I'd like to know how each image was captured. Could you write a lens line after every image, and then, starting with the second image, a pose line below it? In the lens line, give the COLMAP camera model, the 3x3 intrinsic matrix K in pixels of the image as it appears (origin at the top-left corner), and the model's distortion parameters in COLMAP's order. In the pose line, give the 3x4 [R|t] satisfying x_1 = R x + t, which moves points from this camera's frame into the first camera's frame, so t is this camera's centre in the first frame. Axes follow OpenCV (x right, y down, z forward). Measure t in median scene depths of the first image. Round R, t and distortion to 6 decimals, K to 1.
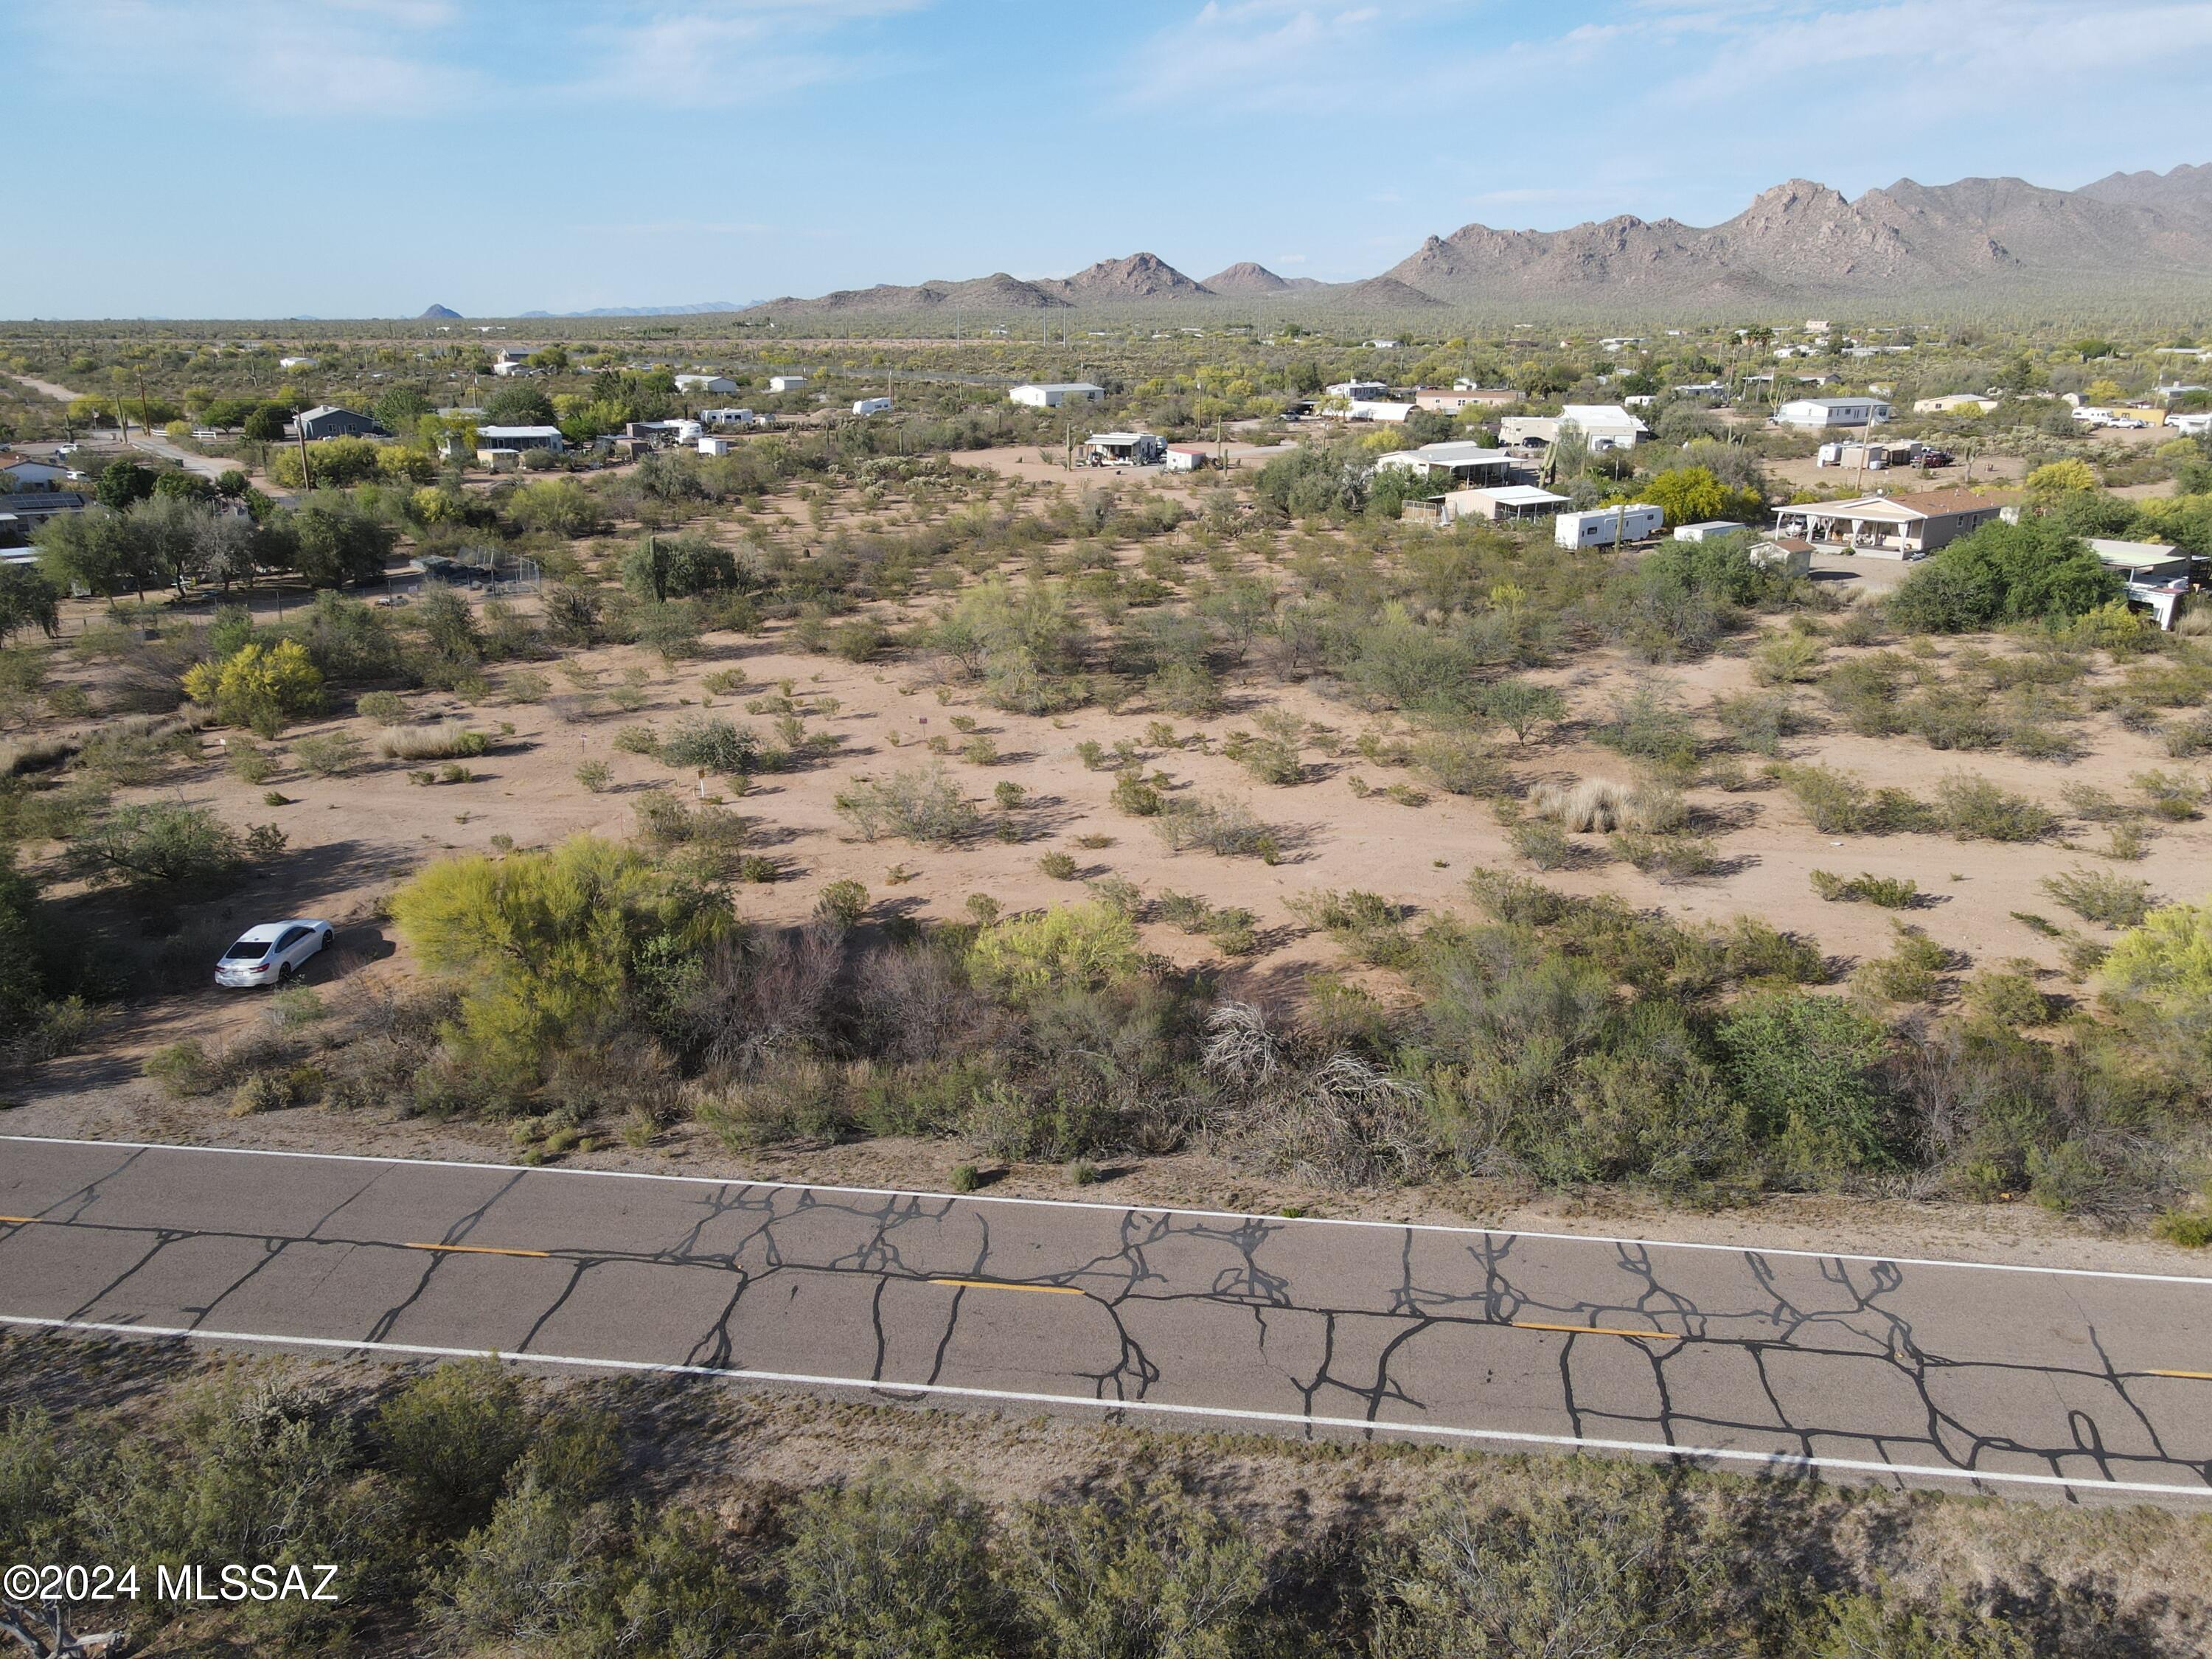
lens RADIAL K [[1602.9, 0, 1100.8], [0, 1602.9, 832.2], [0, 0, 1]] dist [0.000617, 0.033692]
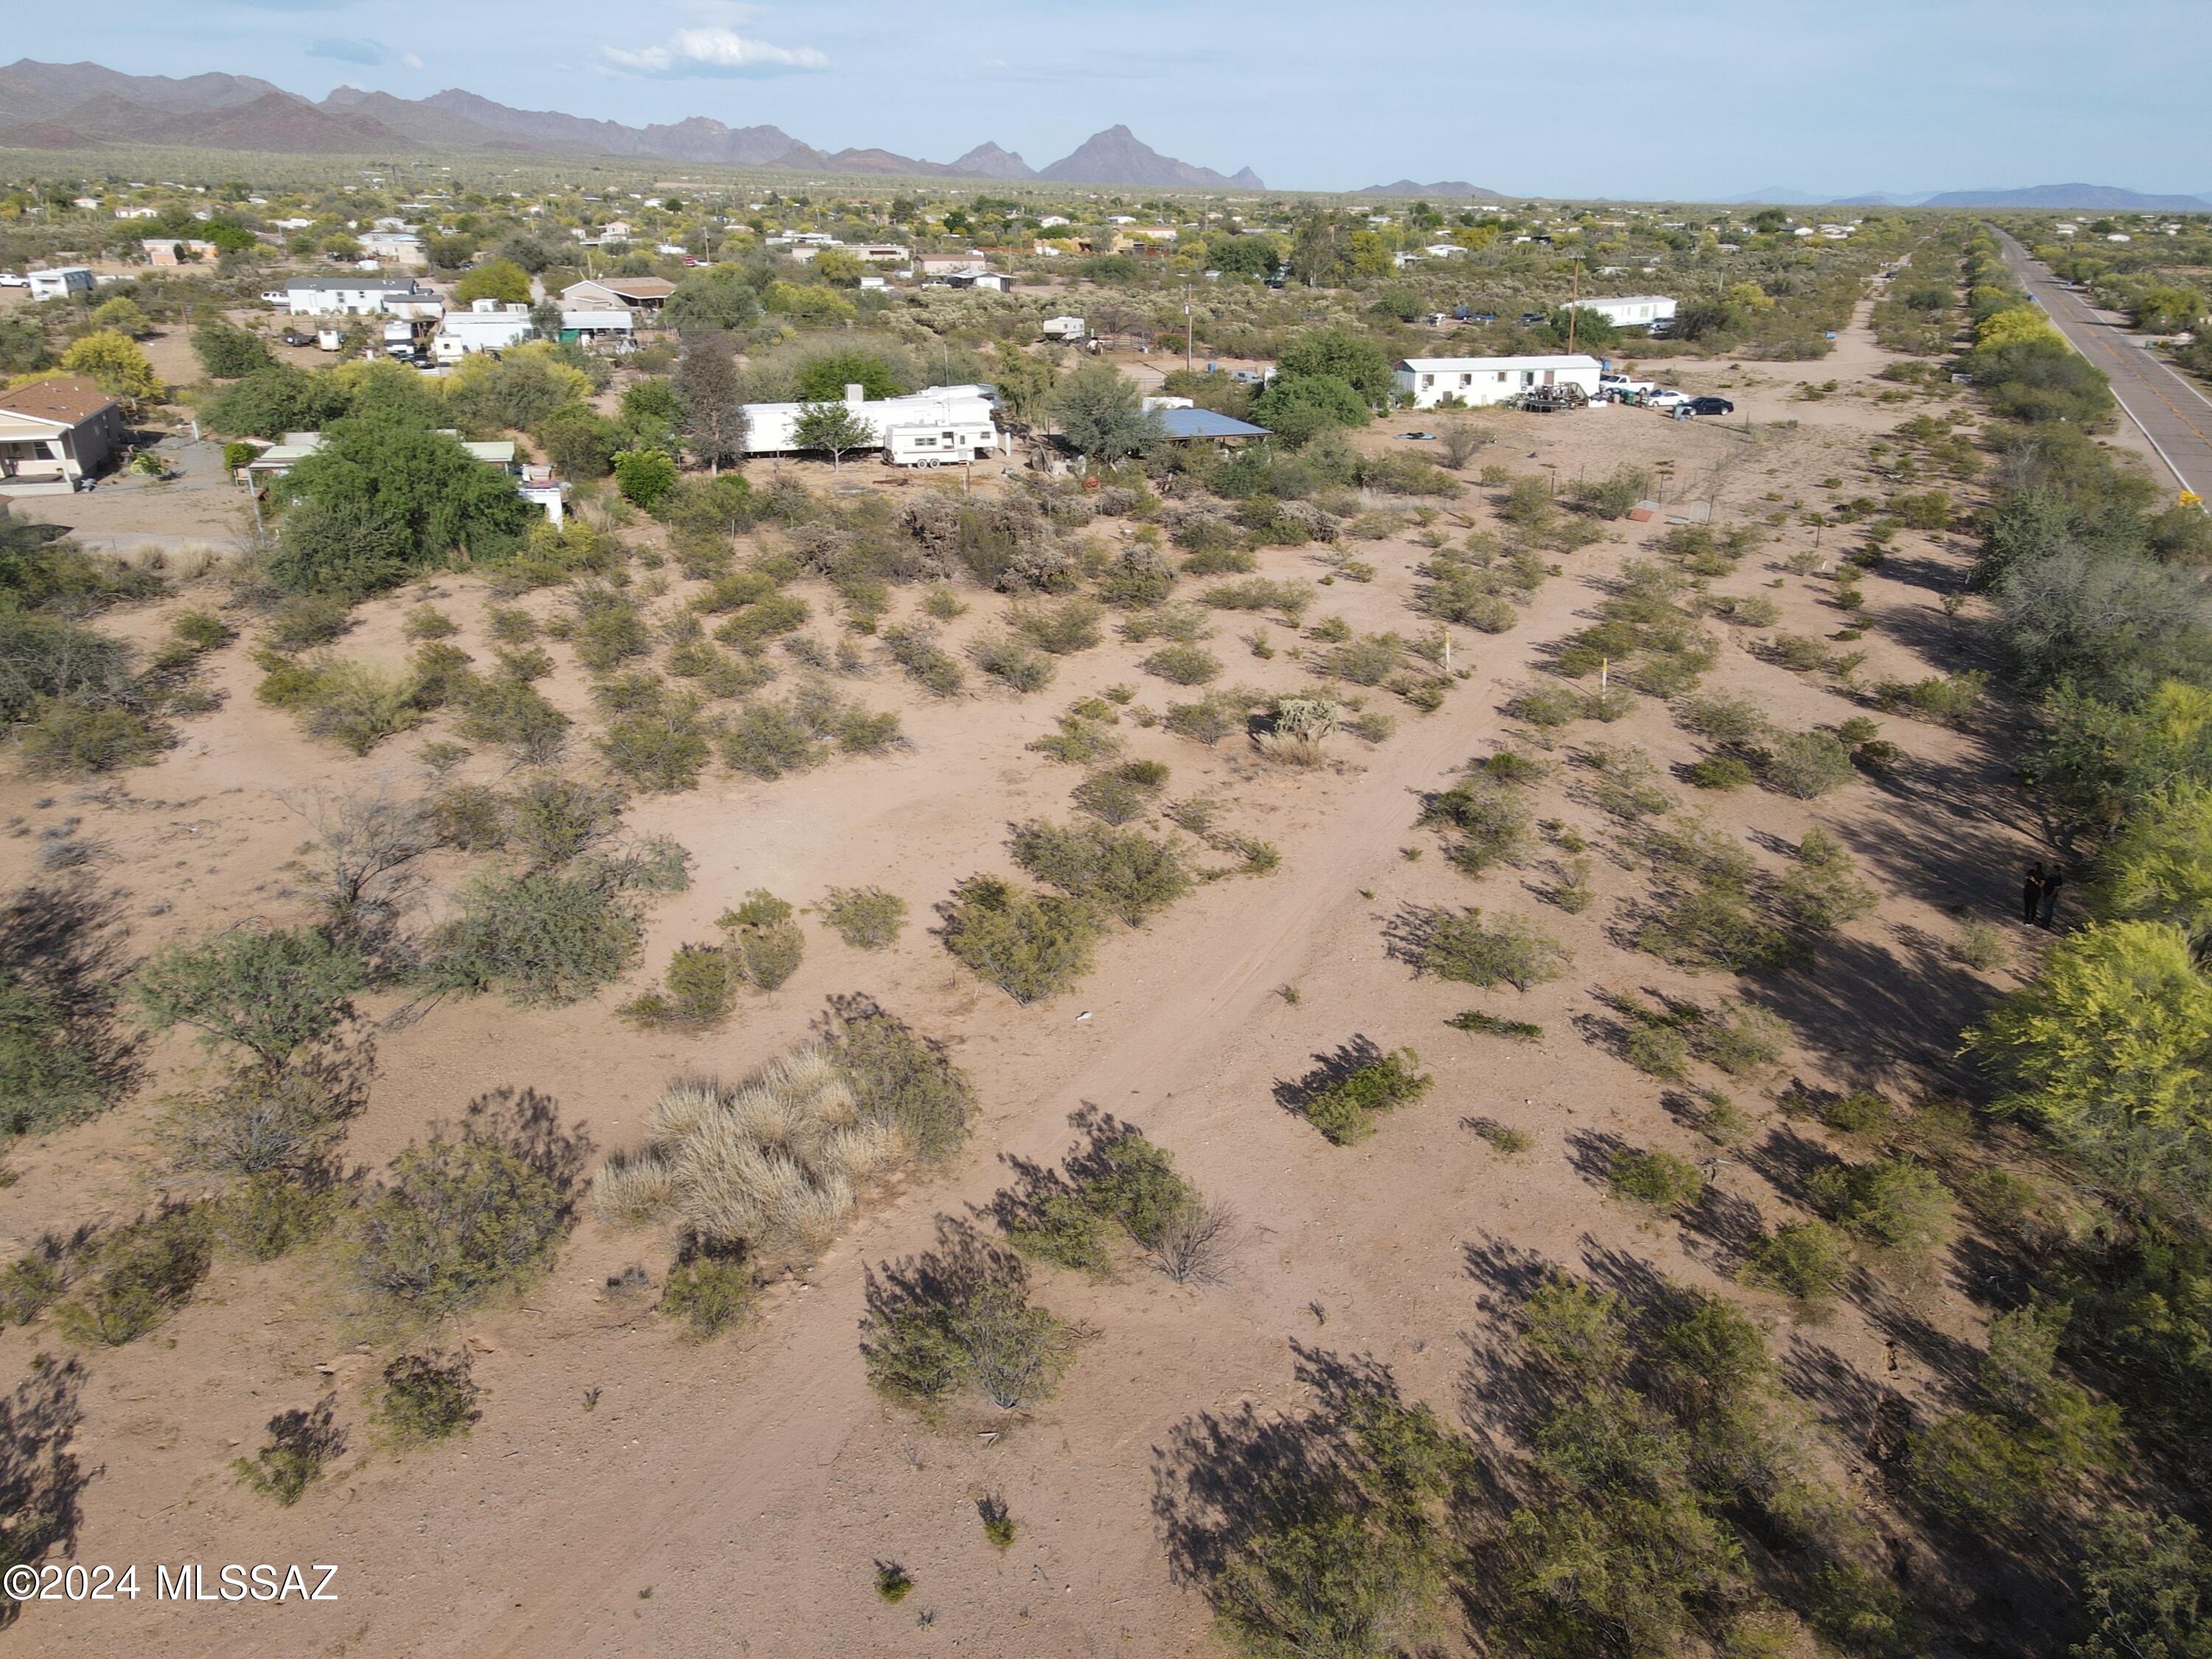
lens RADIAL K [[1569.1, 0, 1094.7], [0, 1569.1, 883.5], [0, 0, 1]] dist [0.016146, 0.013152]
pose [[0.330310, -0.376654, 0.865464, -0.002843], [0.277459, 0.915164, 0.292390, -0.066900], [-0.902171, 0.143551, 0.406793, 0.254509]]
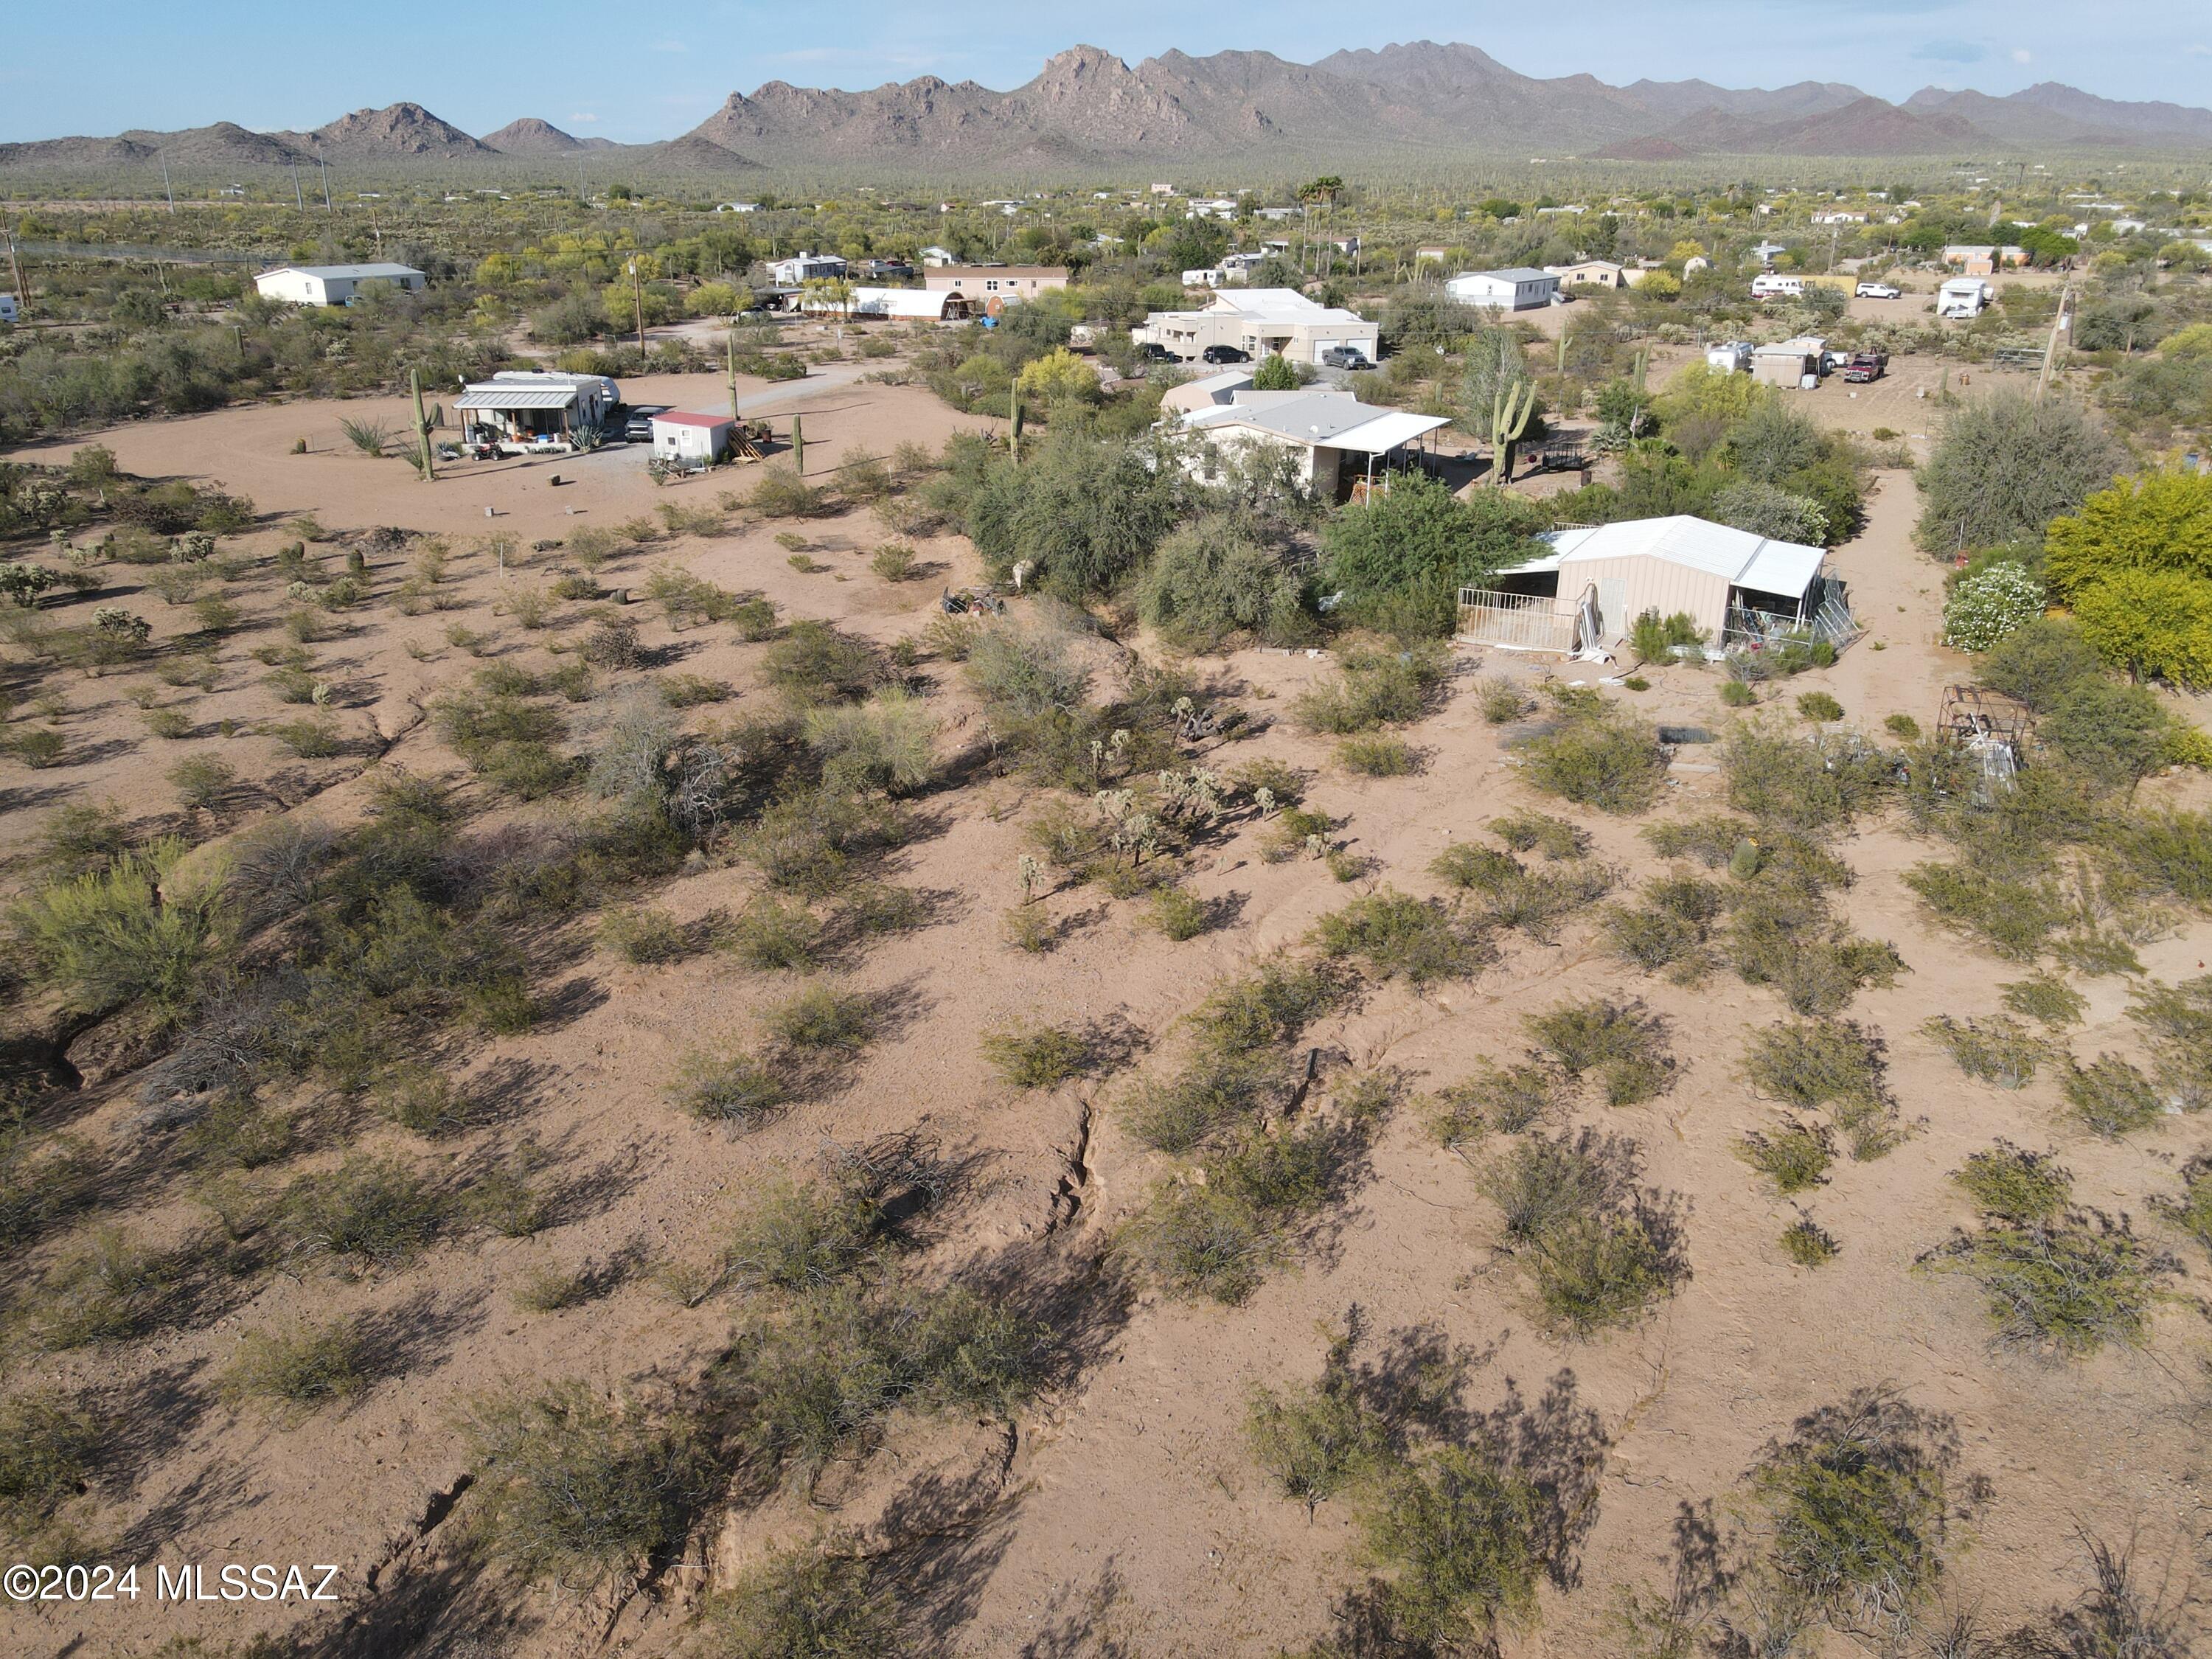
lens RADIAL K [[1597.6, 0, 1089.8], [0, 1597.6, 825.8], [0, 0, 1]] dist [0.030033, 0.000566]
pose [[0.922583, -0.144332, 0.357783, -0.027473], [0.119105, 0.988638, 0.091696, -0.168421], [-0.366953, -0.041983, 0.929292, 0.584554]]
